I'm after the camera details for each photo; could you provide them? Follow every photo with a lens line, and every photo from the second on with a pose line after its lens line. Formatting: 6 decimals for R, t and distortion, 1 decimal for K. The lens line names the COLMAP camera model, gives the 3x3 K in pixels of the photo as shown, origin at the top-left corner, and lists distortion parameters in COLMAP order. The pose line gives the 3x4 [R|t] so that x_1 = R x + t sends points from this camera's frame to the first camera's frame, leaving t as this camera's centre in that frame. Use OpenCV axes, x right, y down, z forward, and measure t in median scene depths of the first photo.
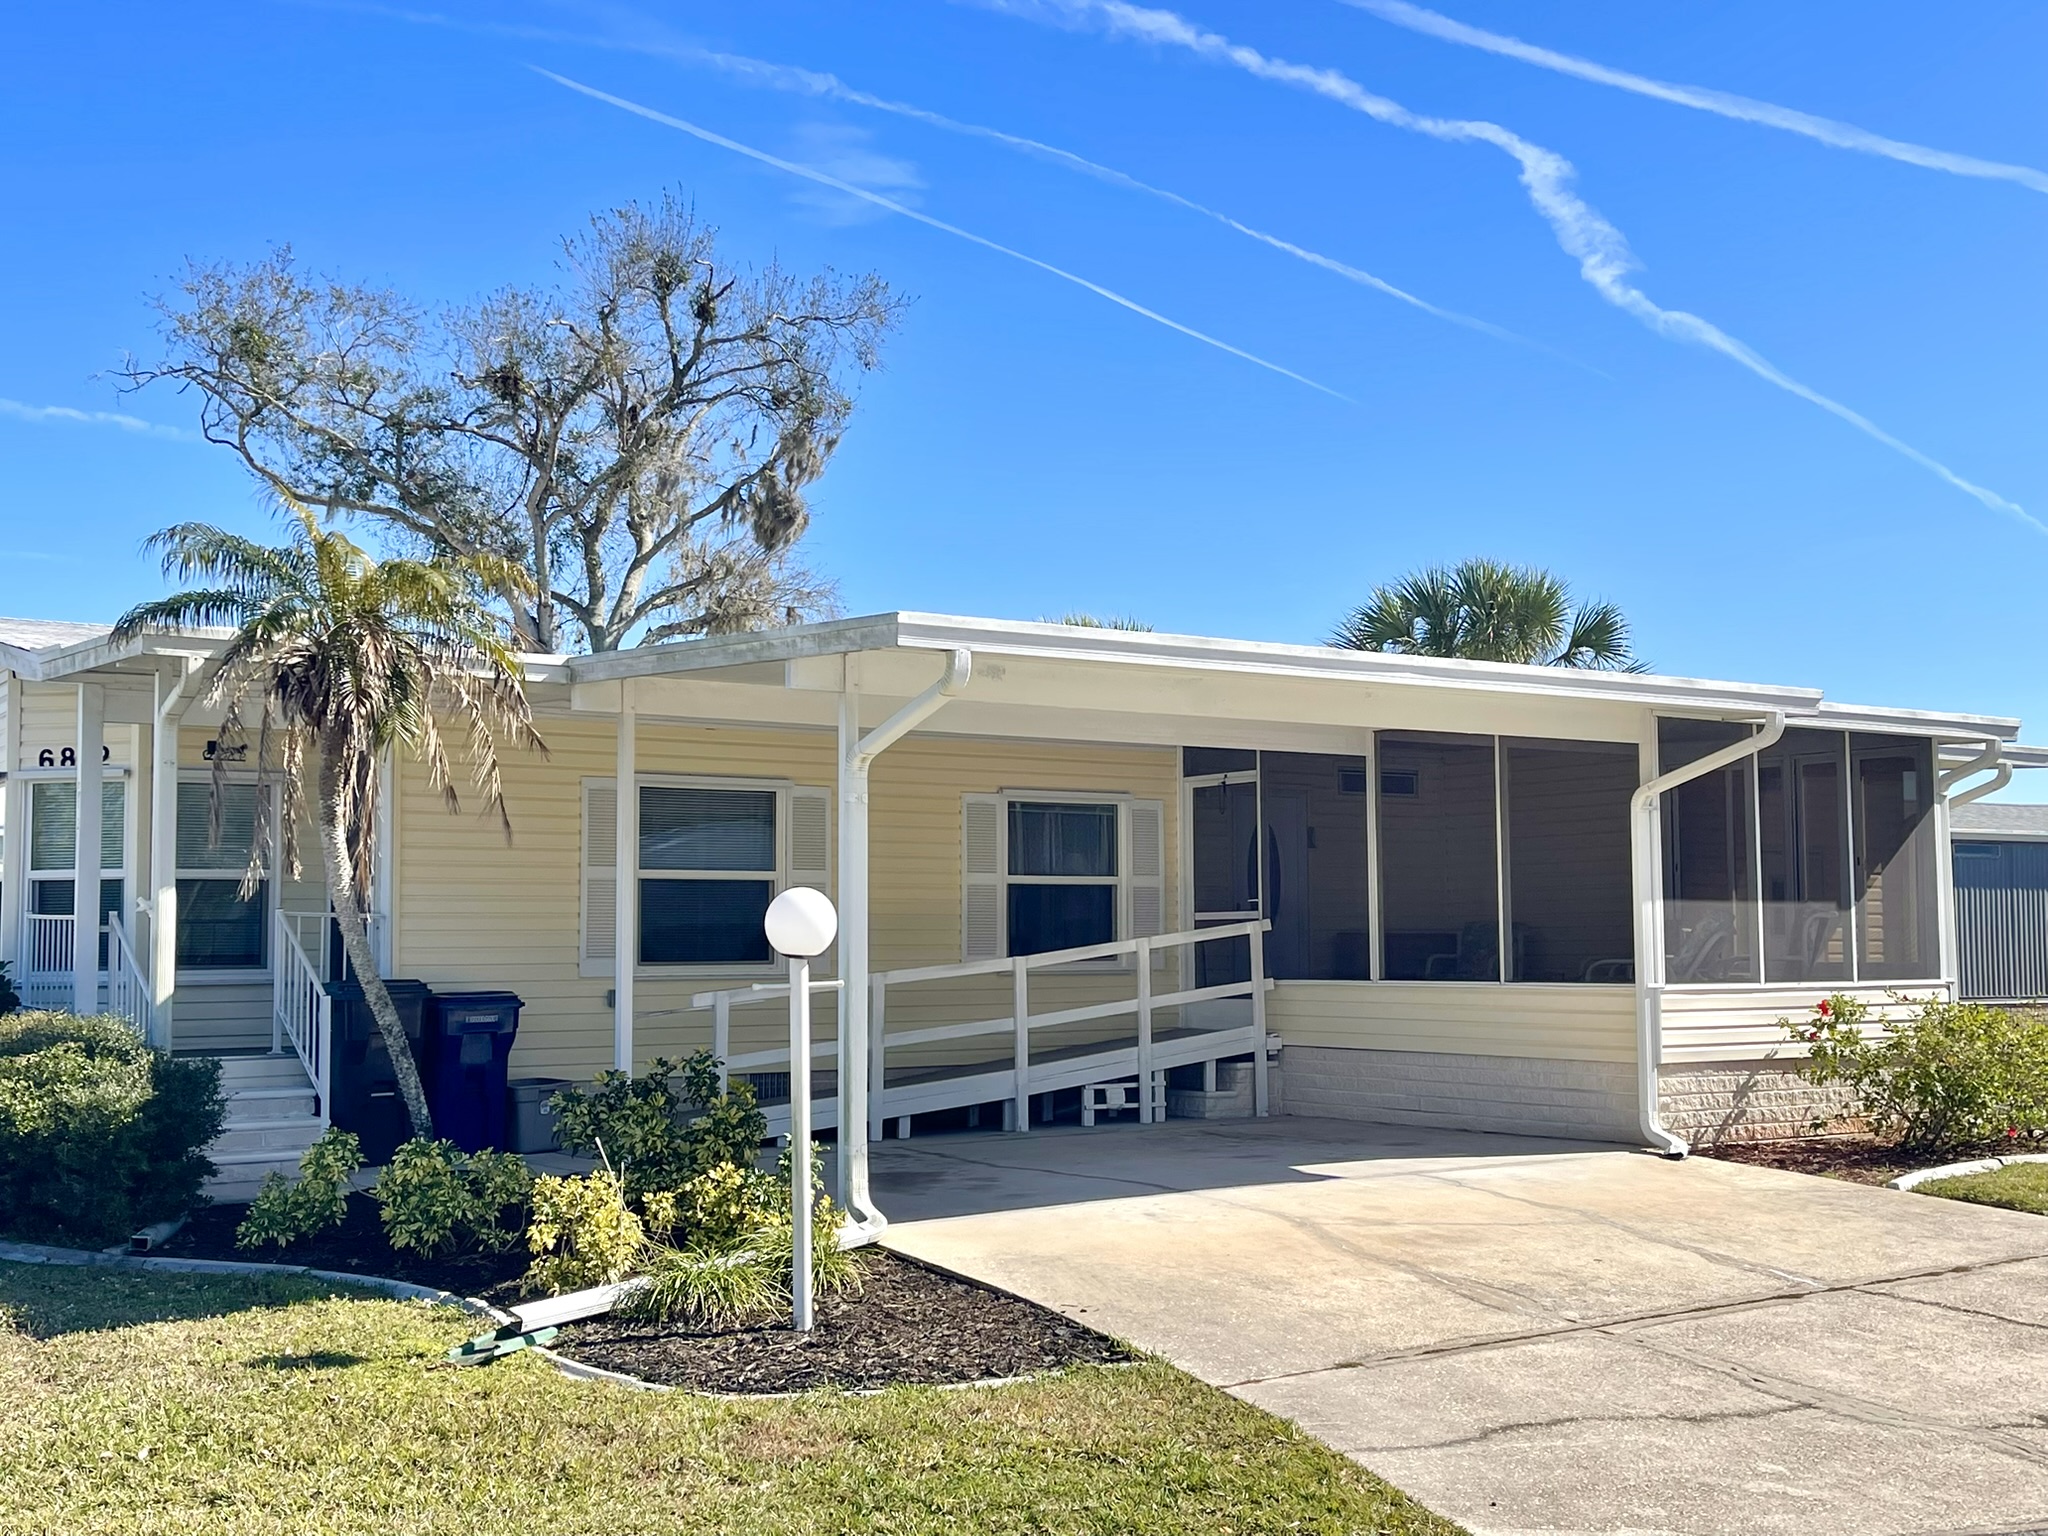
lens RADIAL K [[2114.4, 0, 1024.0], [0, 2114.4, 768.0], [0, 0, 1]] dist [0.007419, -0.019525]
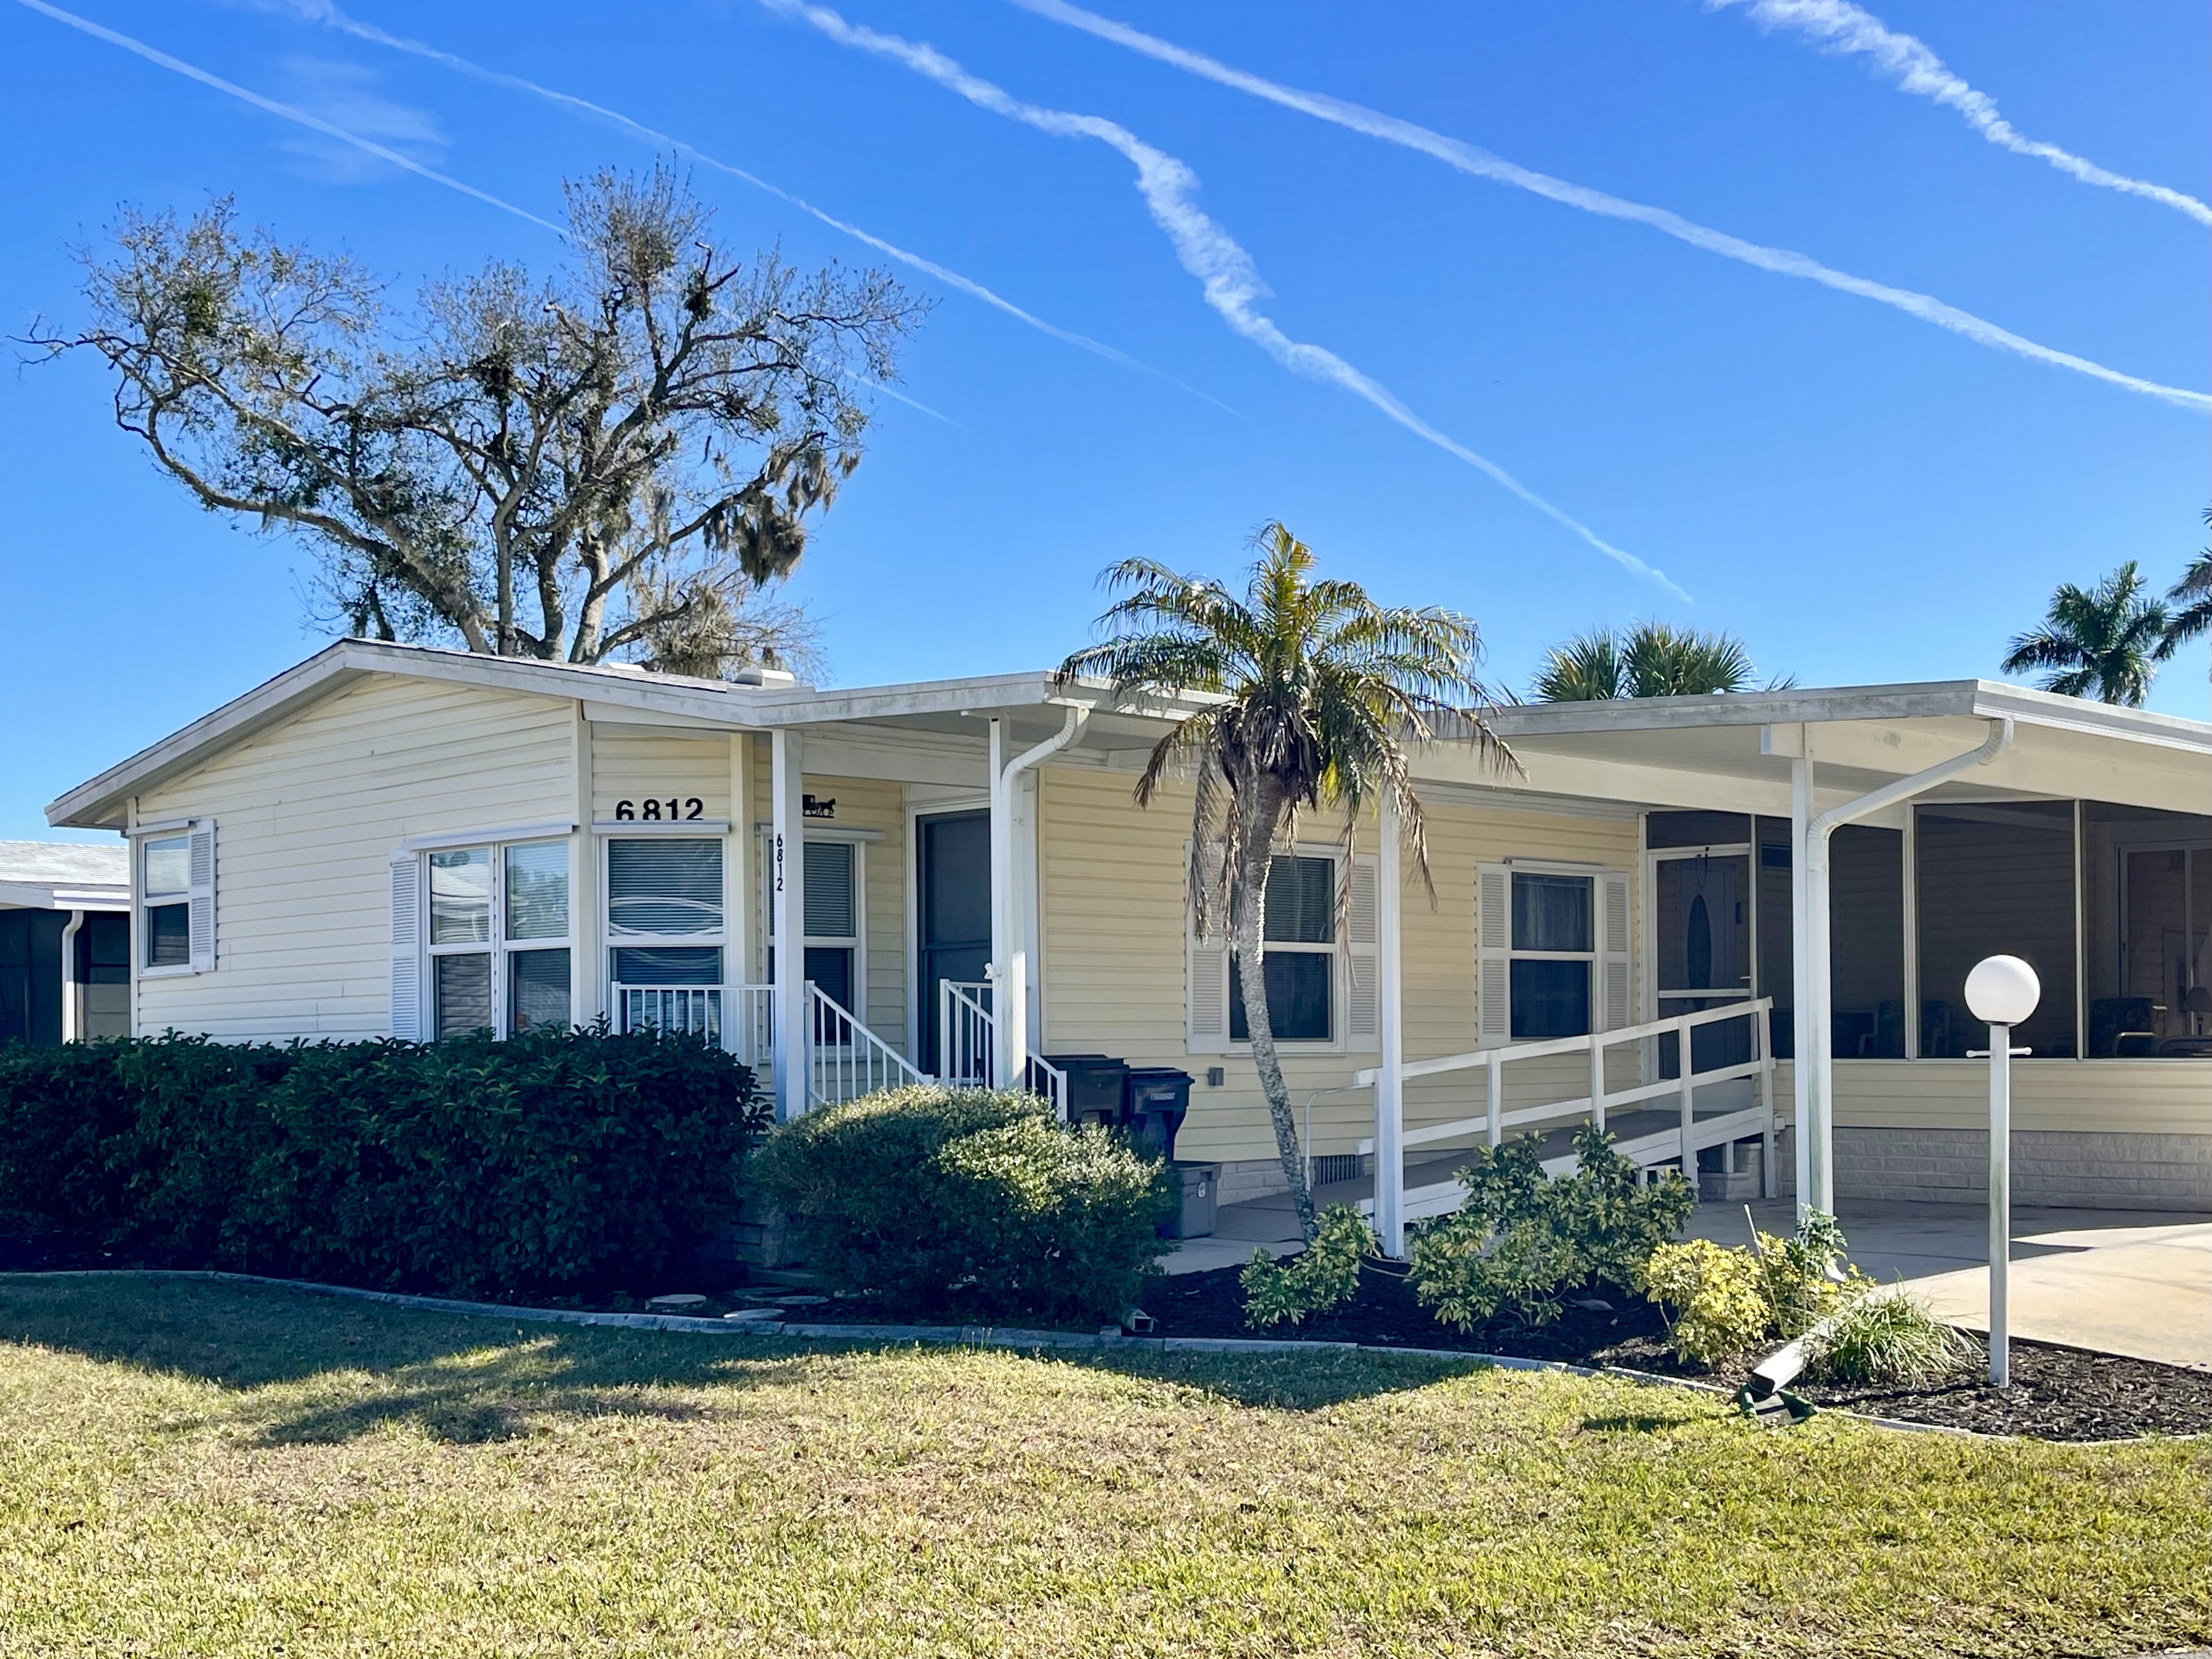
lens RADIAL K [[2390.3, 0, 1117.6], [0, 2390.3, 958.8], [0, 0, 1]] dist [0.024114, -0.047528]
pose [[0.981654, 0.004576, 0.190614, -0.367031], [-0.014226, 0.998683, 0.049287, 0.004036], [-0.190138, -0.051094, 0.980427, -0.019142]]
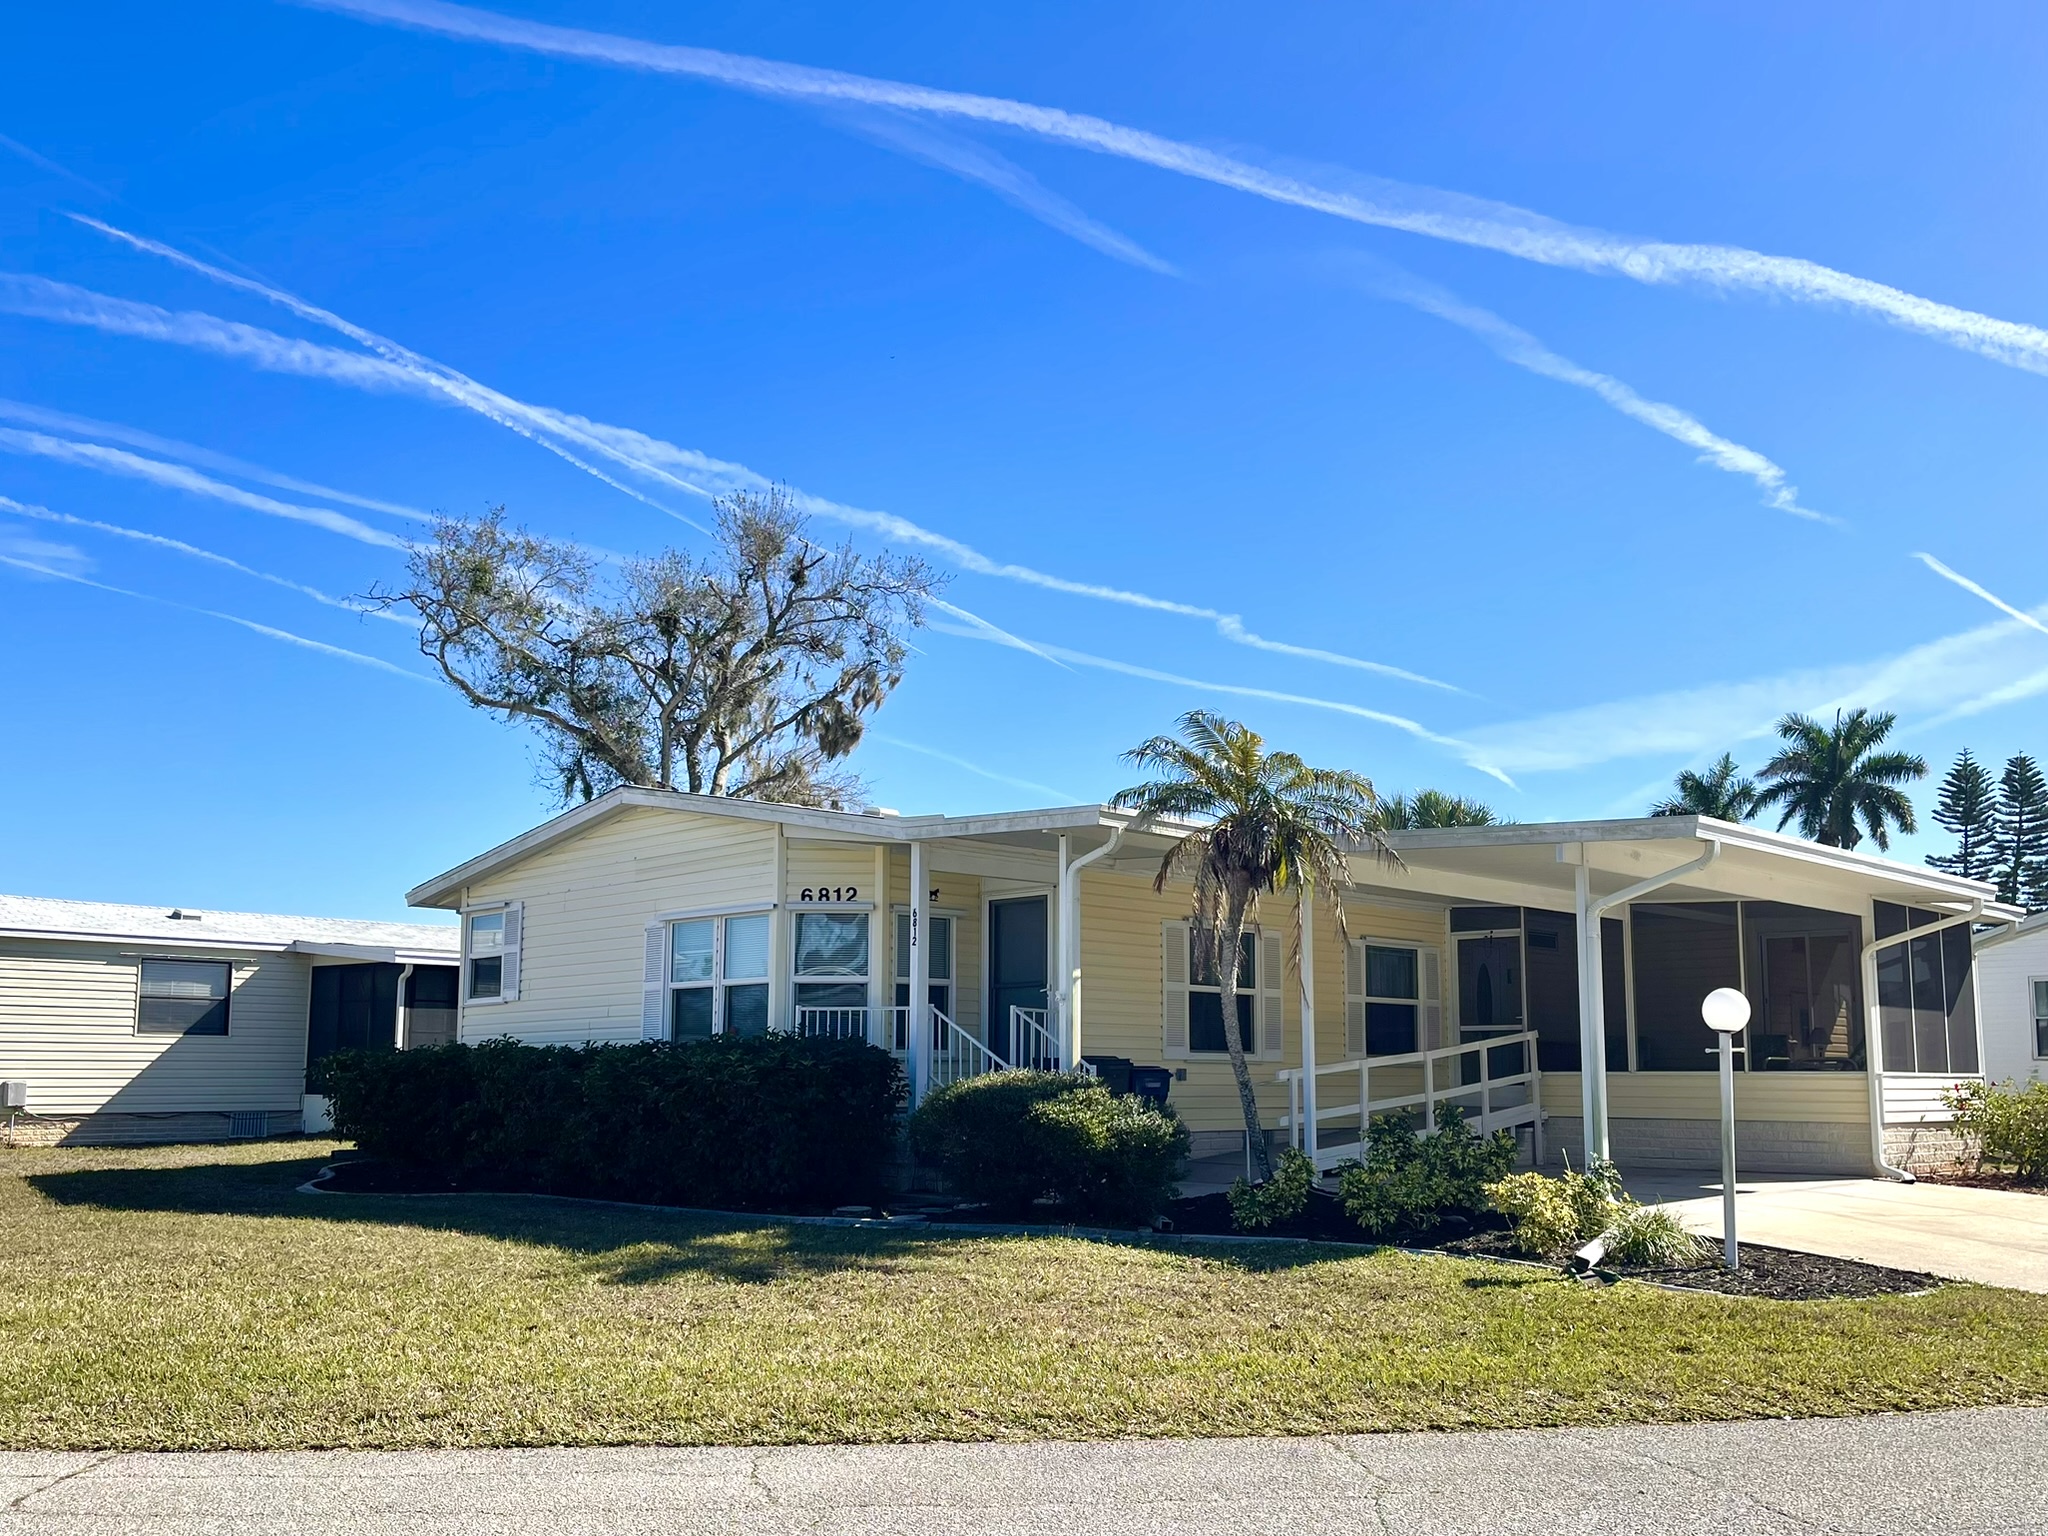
lens RADIAL K [[1637.9, 0, 1019.0], [0, 1637.9, 848.3], [0, 0, 1]] dist [0.003832, -0.001699]
pose [[0.983029, 0.034899, 0.180098, -0.423217], [-0.025281, 0.998143, -0.055425, 0.016730], [-0.181698, 0.049931, 0.982086, -0.056468]]
